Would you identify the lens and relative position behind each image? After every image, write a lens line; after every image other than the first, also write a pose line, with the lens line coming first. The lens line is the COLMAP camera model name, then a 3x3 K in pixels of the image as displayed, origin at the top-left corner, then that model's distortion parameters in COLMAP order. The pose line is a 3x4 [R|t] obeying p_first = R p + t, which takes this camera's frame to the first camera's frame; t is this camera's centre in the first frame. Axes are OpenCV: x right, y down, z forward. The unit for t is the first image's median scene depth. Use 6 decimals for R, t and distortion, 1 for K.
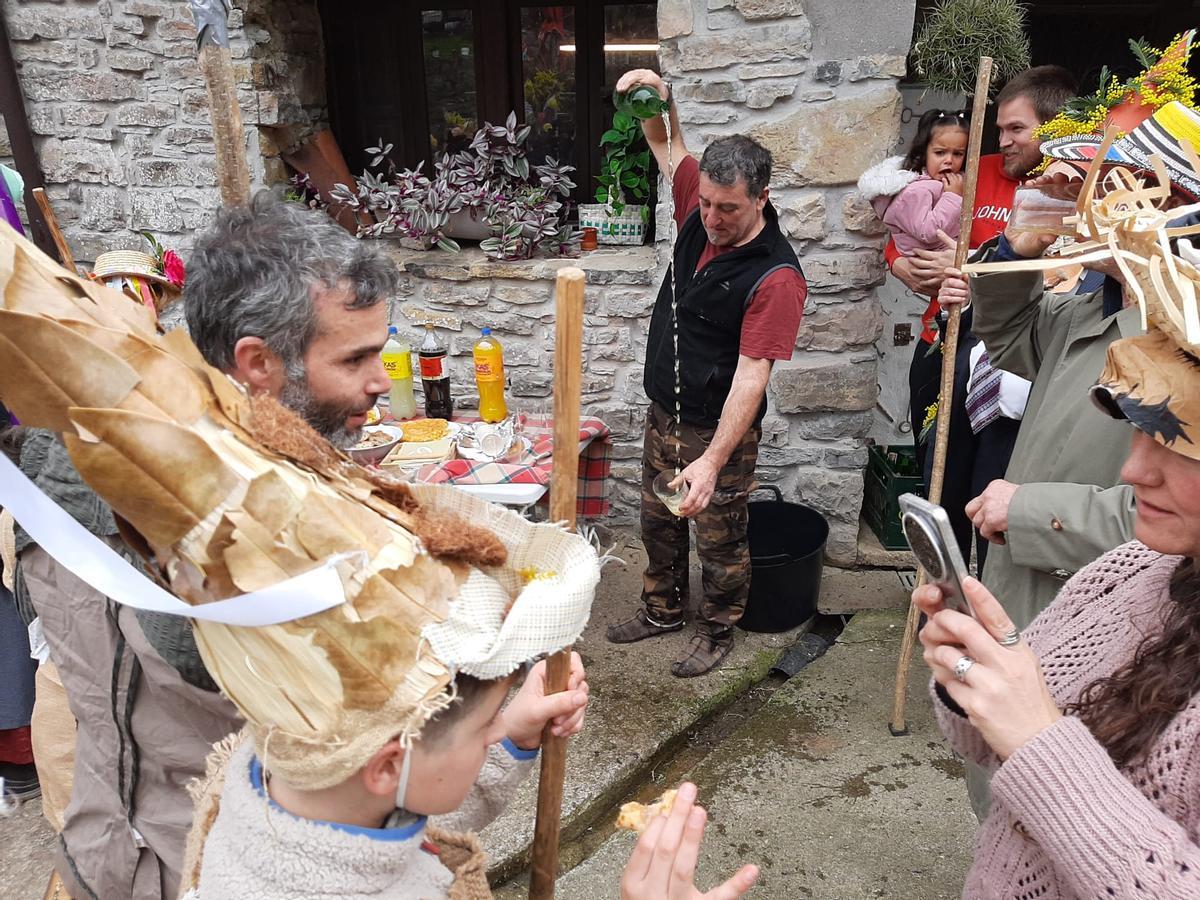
lens RADIAL K [[963.6, 0, 597.8], [0, 963.6, 470.6], [0, 0, 1]] dist [0.090298, -0.142206]
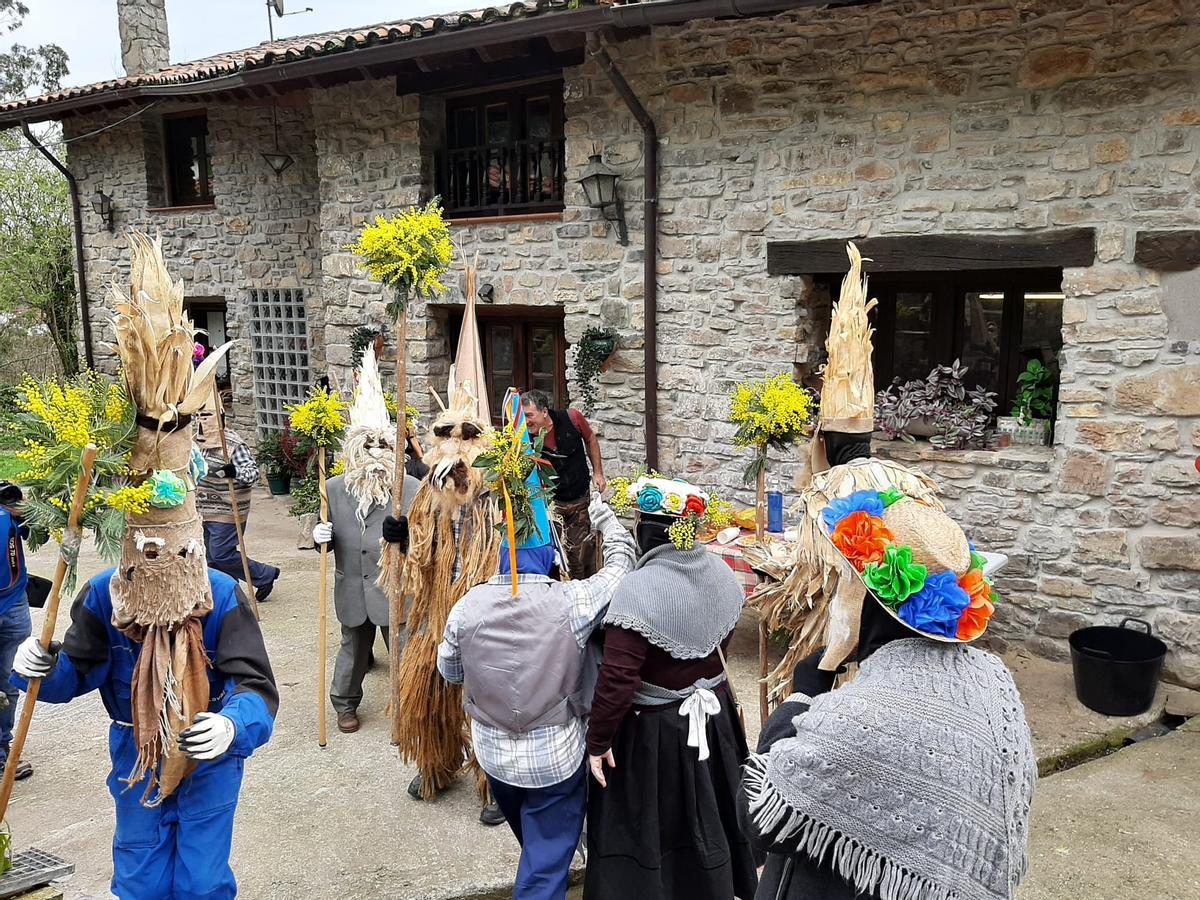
lens RADIAL K [[977.7, 0, 625.4], [0, 977.7, 452.9], [0, 0, 1]] dist [0.144888, -0.250266]
pose [[0.936830, 0.066938, -0.343321, -0.031085], [-0.136509, 0.973653, -0.182663, 0.147006], [0.322048, 0.217990, 0.921285, -0.623998]]
